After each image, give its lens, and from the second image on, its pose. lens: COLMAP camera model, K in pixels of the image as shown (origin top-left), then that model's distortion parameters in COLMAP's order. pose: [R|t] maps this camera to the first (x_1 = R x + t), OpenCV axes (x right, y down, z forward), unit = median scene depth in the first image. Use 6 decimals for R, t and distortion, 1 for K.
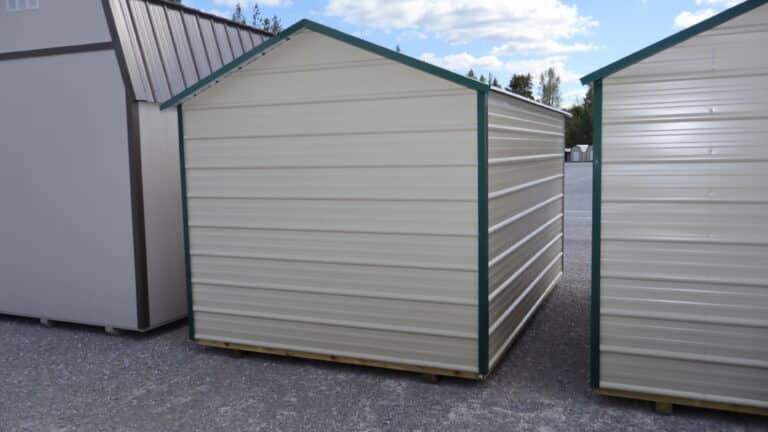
lens RADIAL K [[640.7, 0, 378.8], [0, 640.7, 221.9], [0, 0, 1]] dist [0.003338, -0.005623]
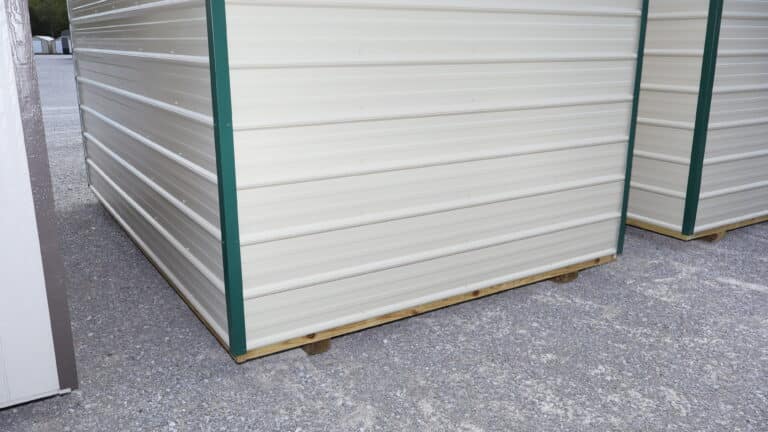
lens RADIAL K [[640.7, 0, 386.6], [0, 640.7, 212.4], [0, 0, 1]] dist [0.003338, -0.005623]
pose [[0.556104, -0.194262, 0.808091, -0.723265], [0.078142, 0.980214, 0.181865, -0.012296], [-0.827431, -0.037990, 0.560281, 0.732661]]
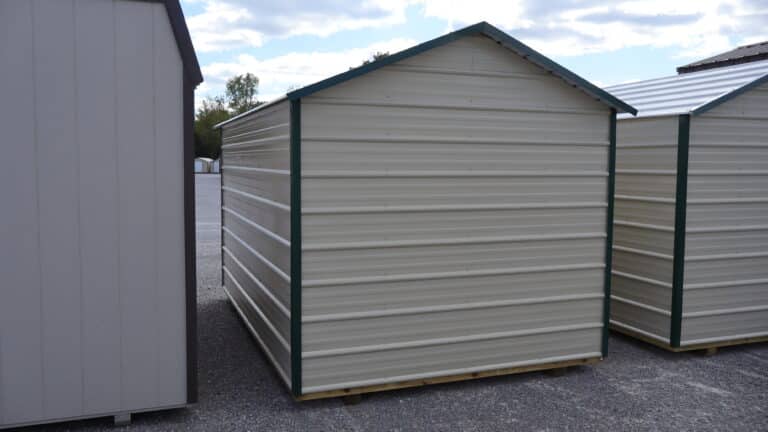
lens RADIAL K [[640.7, 0, 387.6], [0, 640.7, 212.1], [0, 0, 1]] dist [0.003338, -0.005623]
pose [[0.709505, -0.028175, 0.704137, -0.887125], [0.054032, 0.998434, -0.014494, -0.025965], [-0.702626, 0.048329, 0.709916, 0.423107]]
